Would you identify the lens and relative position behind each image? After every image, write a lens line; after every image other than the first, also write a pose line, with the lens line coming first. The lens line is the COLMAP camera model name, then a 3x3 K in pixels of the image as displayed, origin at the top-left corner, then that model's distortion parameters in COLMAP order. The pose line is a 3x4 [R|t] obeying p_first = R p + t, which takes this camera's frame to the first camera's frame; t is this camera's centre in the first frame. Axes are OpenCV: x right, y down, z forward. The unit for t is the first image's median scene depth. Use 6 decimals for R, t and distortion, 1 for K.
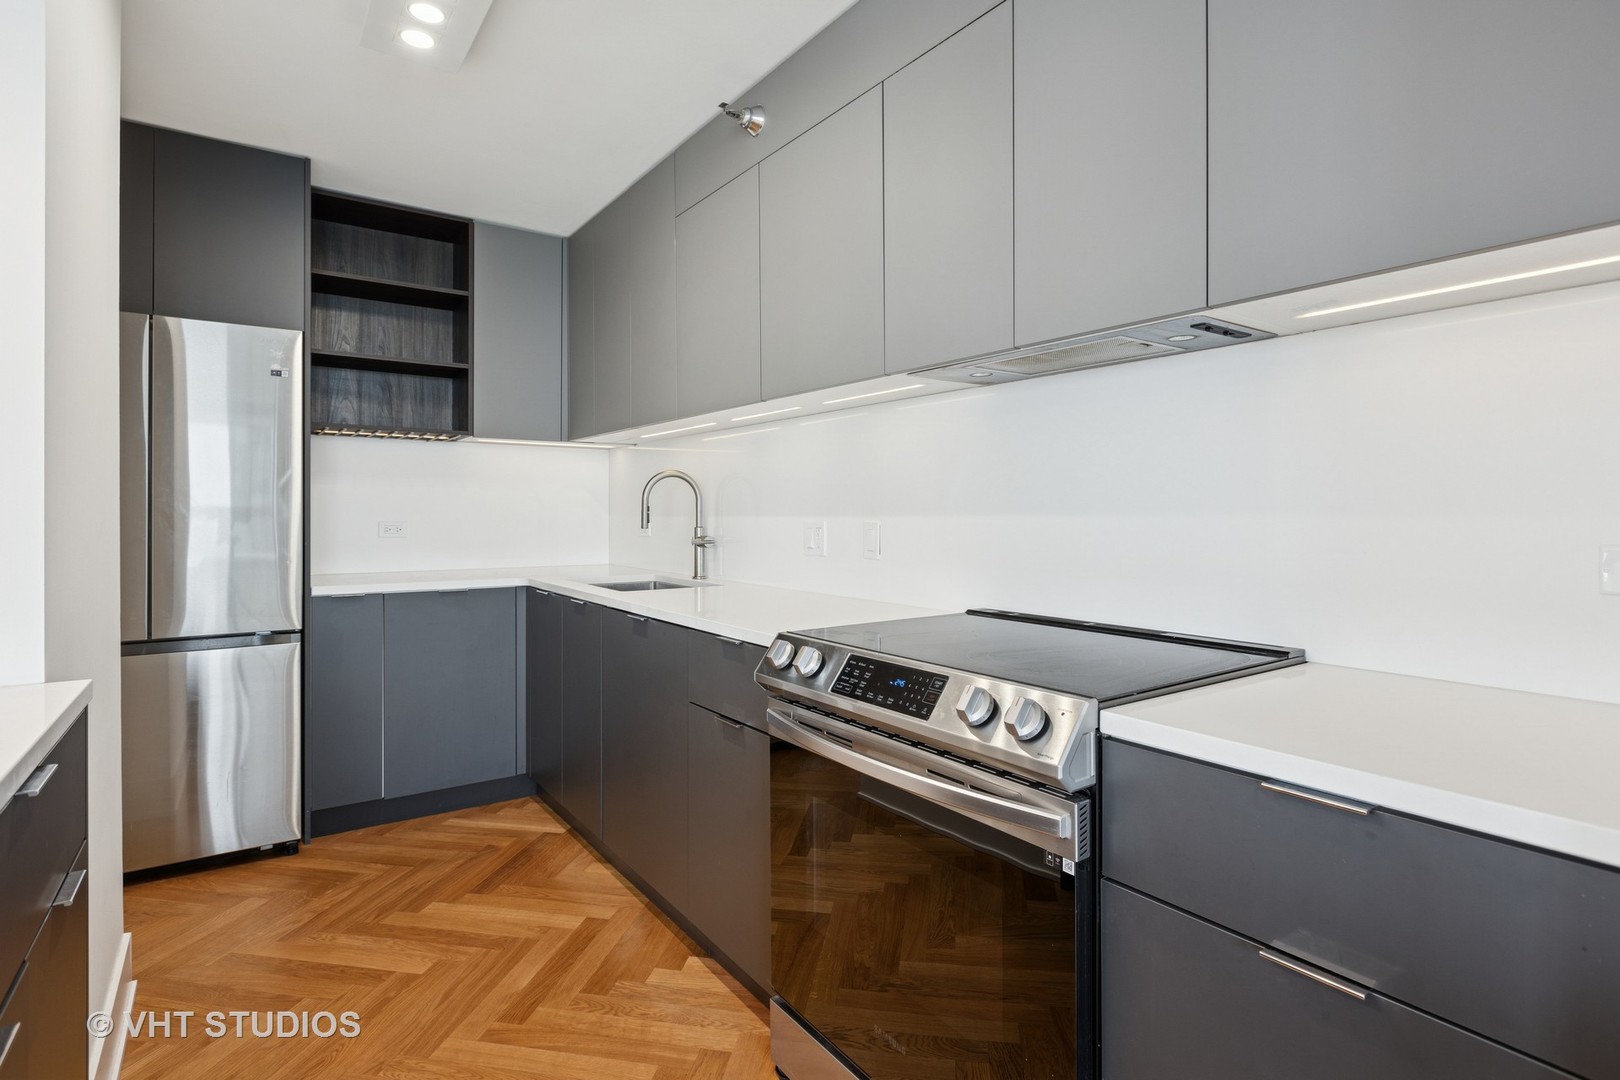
lens RADIAL K [[813.4, 0, 804.4], [0, 813.4, 510.1], [0, 0, 1]] dist [-0.001776, -0.001450]
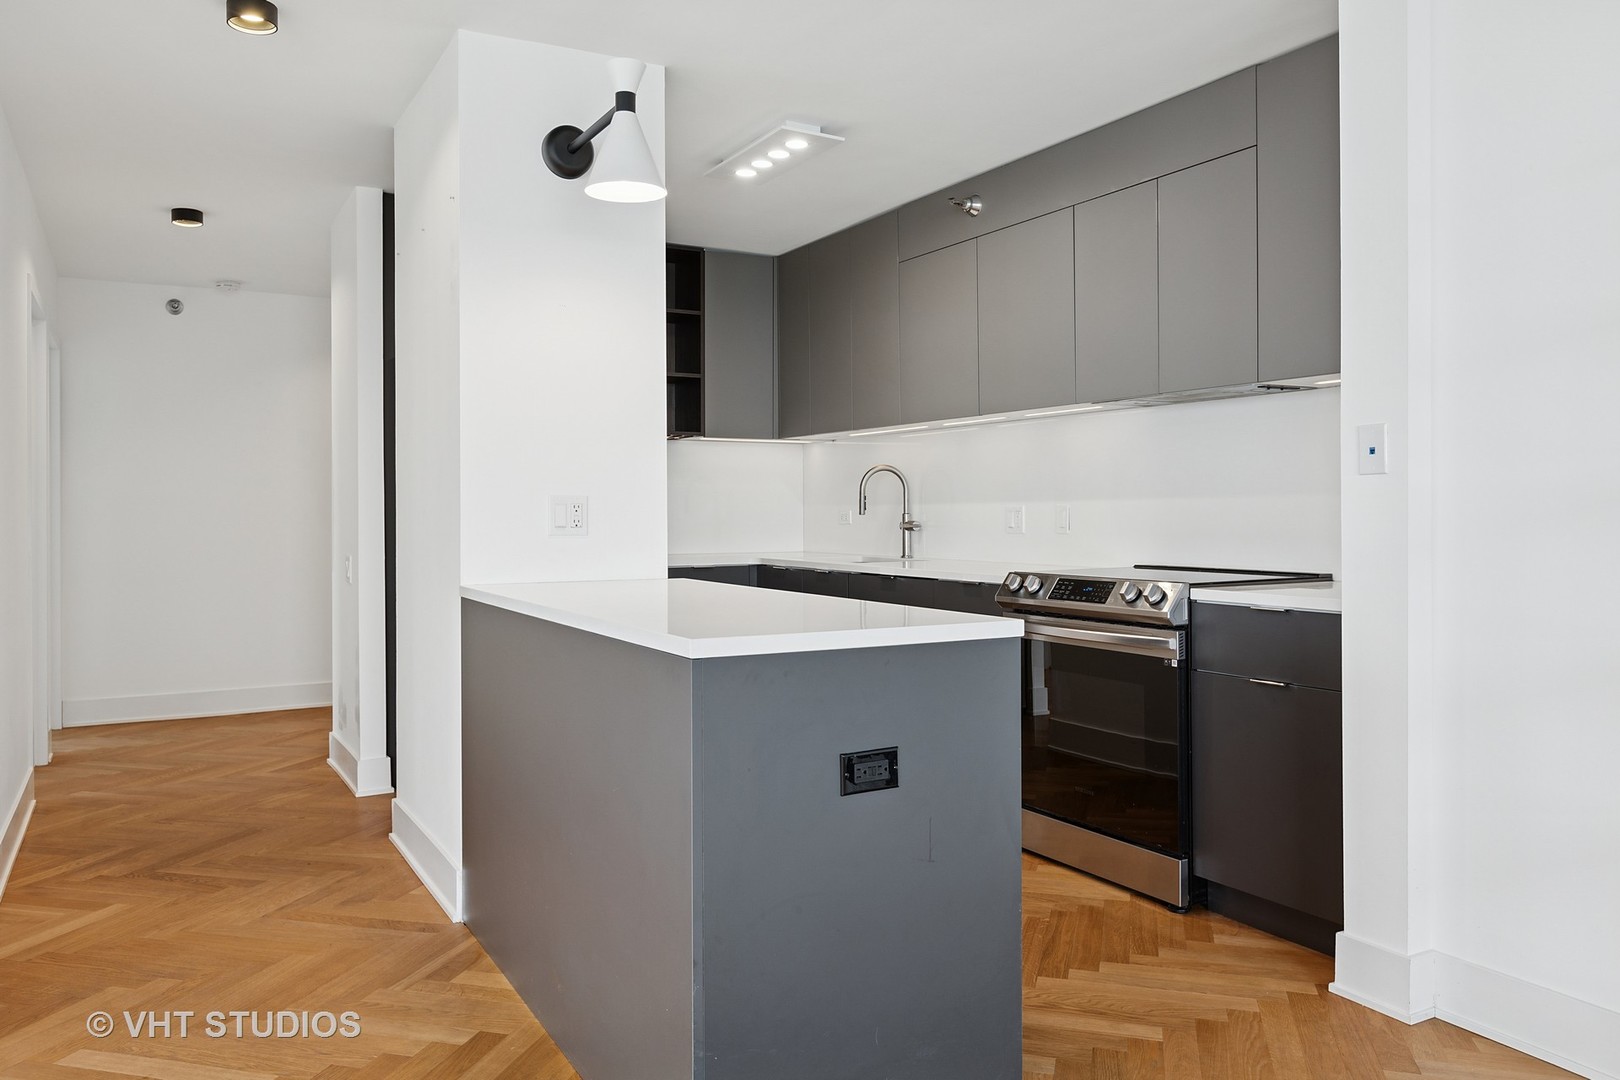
lens RADIAL K [[1197.5, 0, 807.6], [0, 1197.5, 515.8], [0, 0, 1]] dist [0.005317, 0.000211]
pose [[0.995097, -0.005503, -0.098752, -0.135261], [0.006067, 0.999967, 0.005405, 0.018668], [0.098719, -0.005978, 0.995097, -0.955707]]
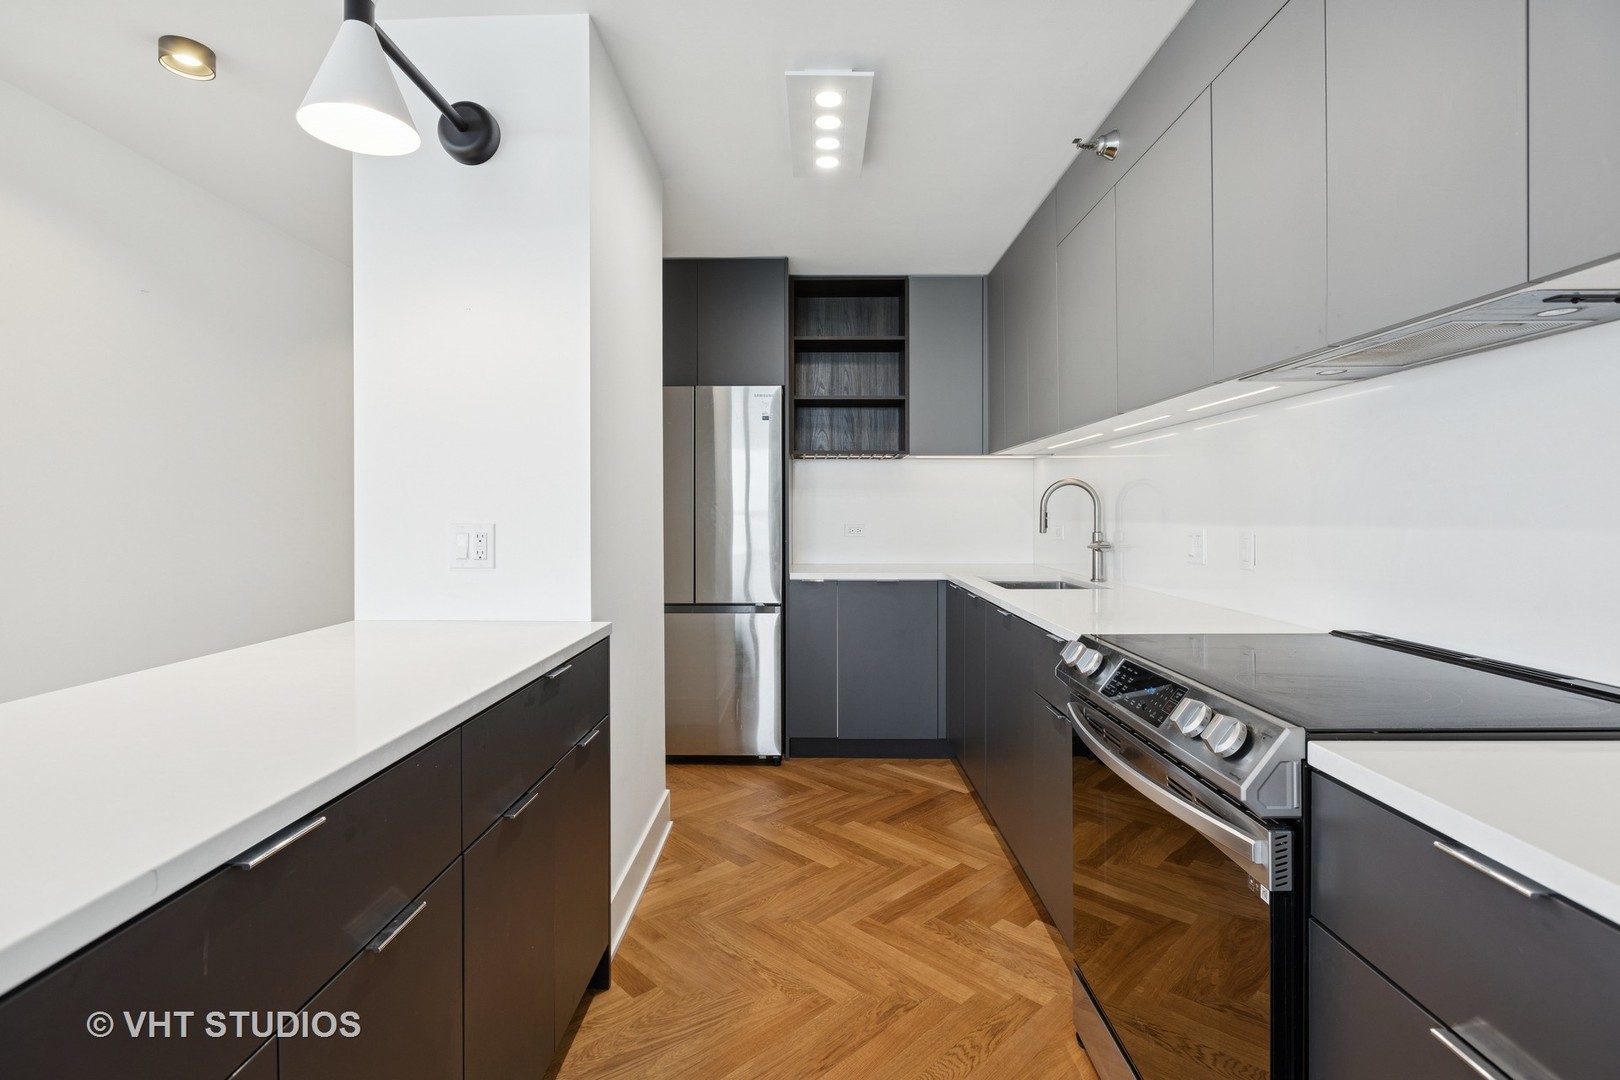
lens RADIAL K [[765.6, 0, 799.4], [0, 765.6, 515.1], [0, 0, 1]] dist [-0.000960, 0.000053]
pose [[0.809712, 0.000743, -0.586827, 0.185572], [0.003386, 0.999977, 0.005938, -0.011215], [0.586818, -0.006795, 0.809691, -0.032272]]
